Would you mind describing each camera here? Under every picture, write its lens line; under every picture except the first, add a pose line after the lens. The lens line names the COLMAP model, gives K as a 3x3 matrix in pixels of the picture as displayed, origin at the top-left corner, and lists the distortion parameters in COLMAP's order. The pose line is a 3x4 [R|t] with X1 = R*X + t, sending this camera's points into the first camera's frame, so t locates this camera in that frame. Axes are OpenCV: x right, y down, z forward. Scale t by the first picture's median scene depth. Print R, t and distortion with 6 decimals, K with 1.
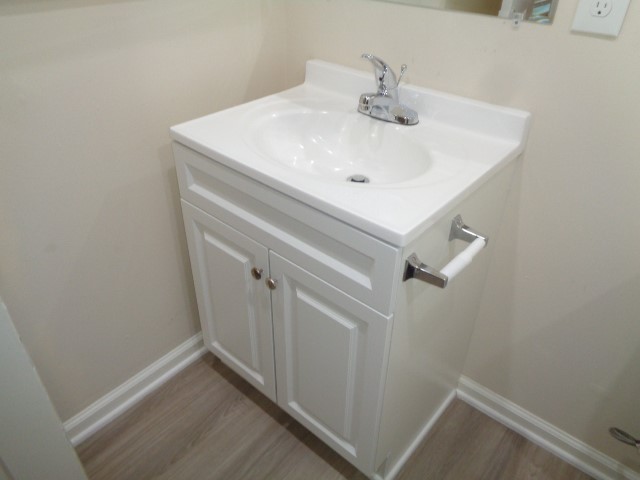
lens RADIAL K [[464.5, 0, 320.0], [0, 464.5, 240.0], [0, 0, 1]] dist [0.064565, 0.000820]
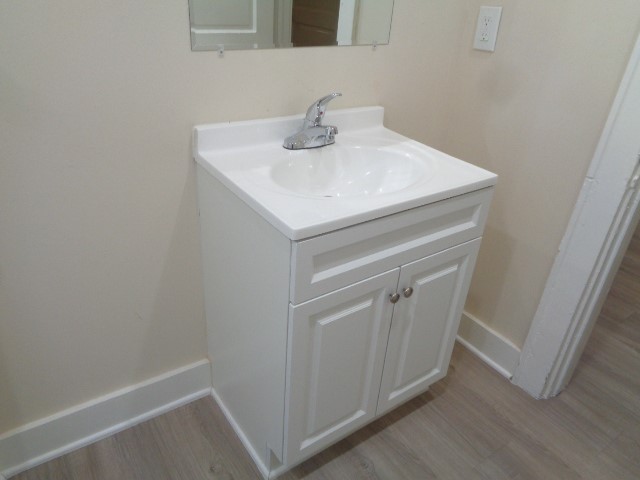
lens RADIAL K [[482.5, 0, 320.0], [0, 482.5, 240.0], [0, 0, 1]] dist [-0.000011, -0.000565]
pose [[0.233292, -0.476922, 0.847420, -1.060660], [0.502725, 0.805121, 0.314718, -0.474545], [-0.832371, 0.352598, 0.427589, 0.595744]]
